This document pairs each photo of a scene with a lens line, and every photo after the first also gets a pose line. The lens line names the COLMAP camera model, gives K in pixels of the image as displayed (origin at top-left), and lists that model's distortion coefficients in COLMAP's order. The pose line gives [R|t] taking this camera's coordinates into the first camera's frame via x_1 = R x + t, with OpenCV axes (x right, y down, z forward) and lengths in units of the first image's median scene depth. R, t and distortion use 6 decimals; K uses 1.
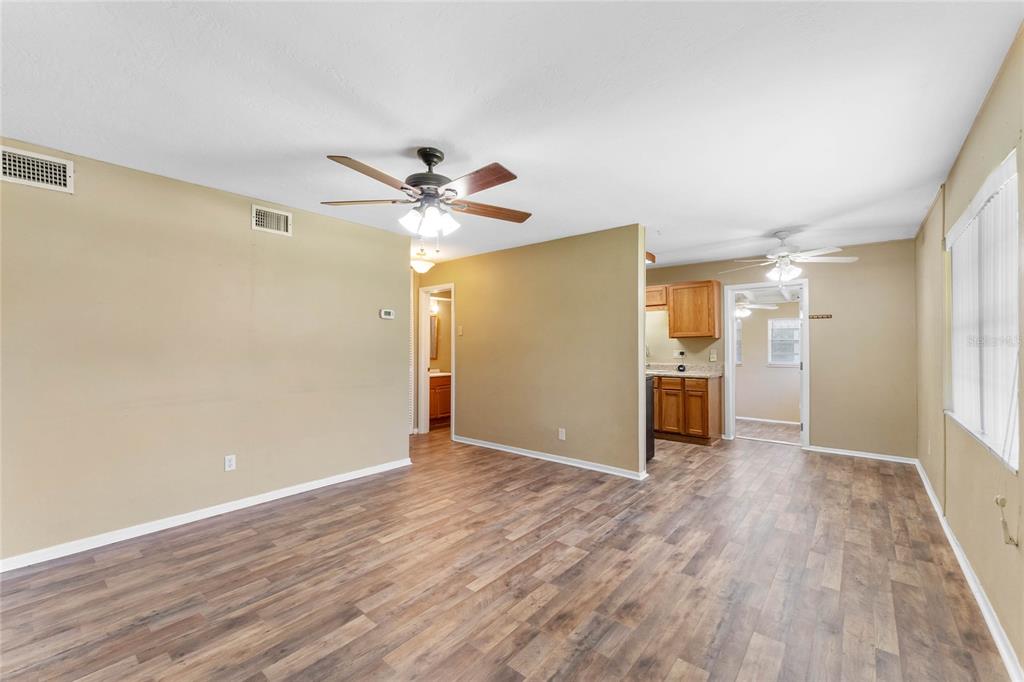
lens RADIAL K [[417.4, 0, 513.5], [0, 417.4, 343.0], [0, 0, 1]] dist [0.000337, -0.000027]
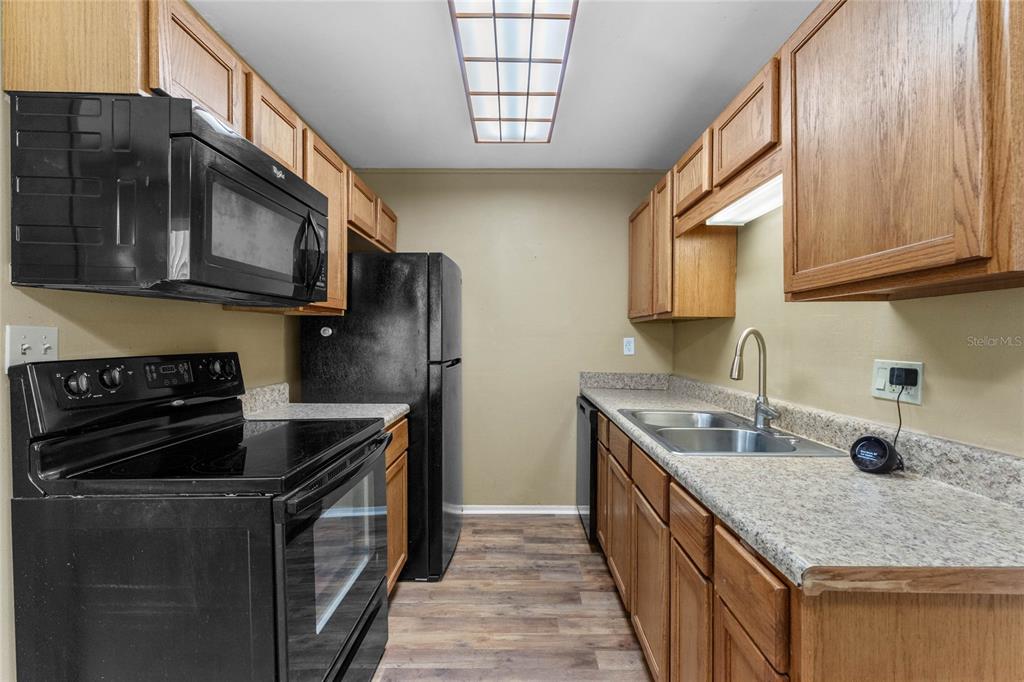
lens RADIAL K [[441.7, 0, 512.6], [0, 441.7, 342.6], [0, 0, 1]] dist [0.000162, 0.000011]
pose [[0.628140, 0.009009, -0.778048, 0.255352], [-0.000821, 0.999940, 0.010915, 0.004127], [0.778100, -0.006217, 0.628110, 0.422121]]
